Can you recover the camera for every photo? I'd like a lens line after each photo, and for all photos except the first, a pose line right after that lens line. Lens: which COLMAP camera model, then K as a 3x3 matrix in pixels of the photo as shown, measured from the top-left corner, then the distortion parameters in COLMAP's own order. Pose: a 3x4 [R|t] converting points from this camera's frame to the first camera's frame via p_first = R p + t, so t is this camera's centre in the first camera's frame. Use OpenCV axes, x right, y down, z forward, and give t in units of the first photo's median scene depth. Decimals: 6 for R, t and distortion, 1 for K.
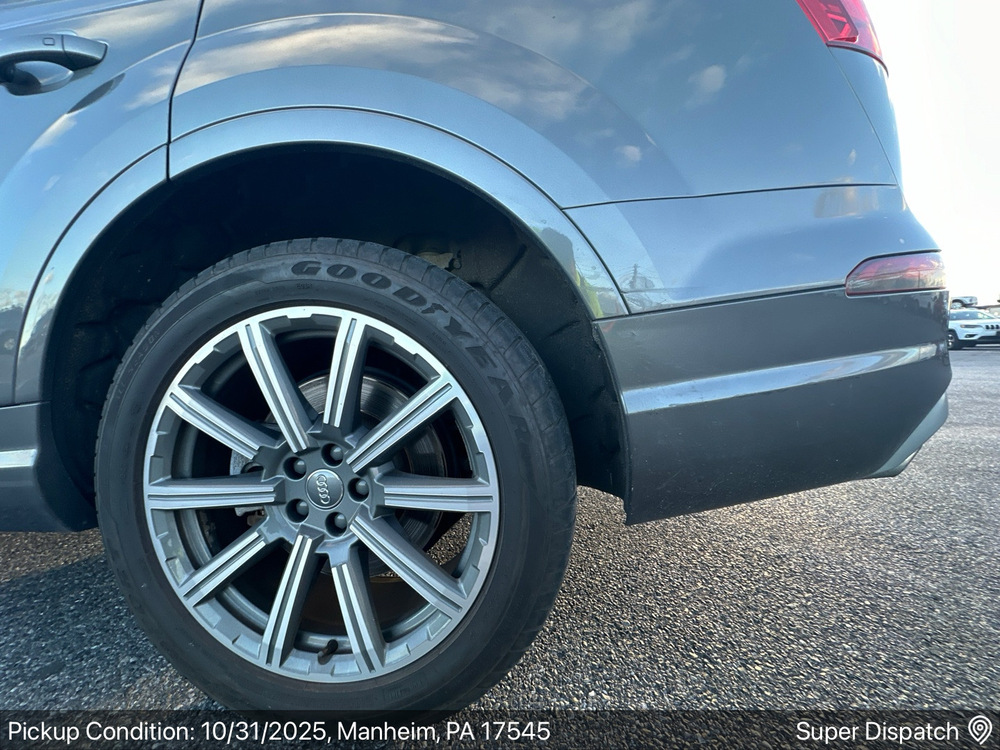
lens RADIAL K [[400.0, 0, 500.0], [0, 400.0, 375.0], [0, 0, 1]] dist [-0.001941, 0.000804]
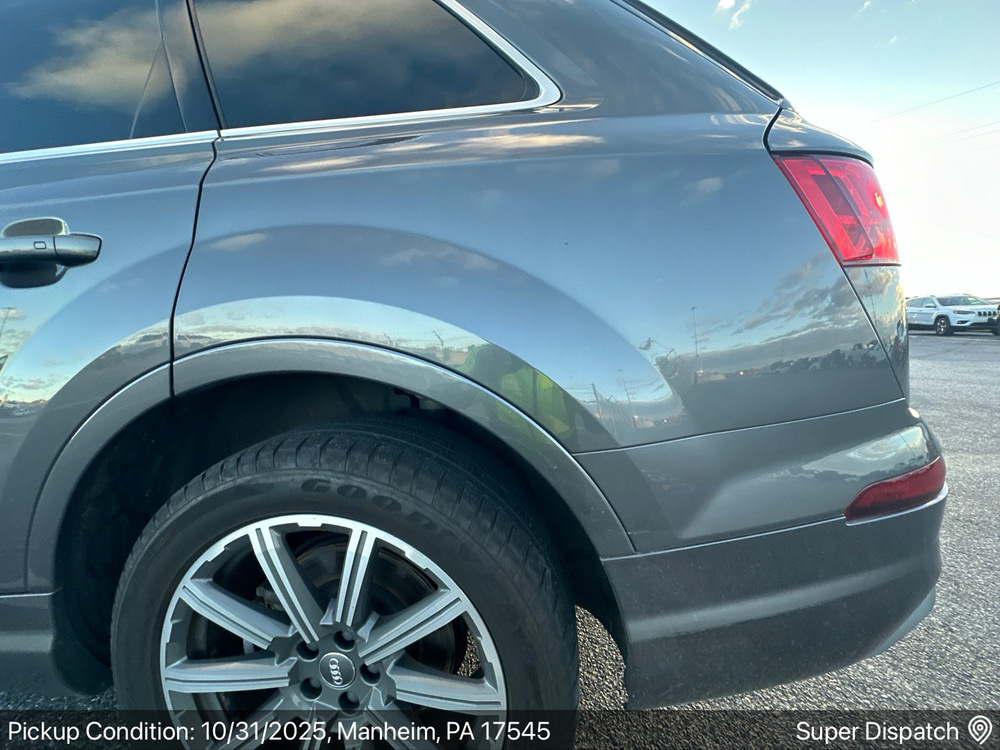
lens RADIAL K [[400.0, 0, 500.0], [0, 400.0, 375.0], [0, 0, 1]] dist [-0.001941, 0.000804]
pose [[0.999907, 0.004548, 0.012830, -0.033716], [-0.005358, 0.997944, 0.063867, -0.560071], [-0.012513, -0.063929, 0.997876, 0.009192]]
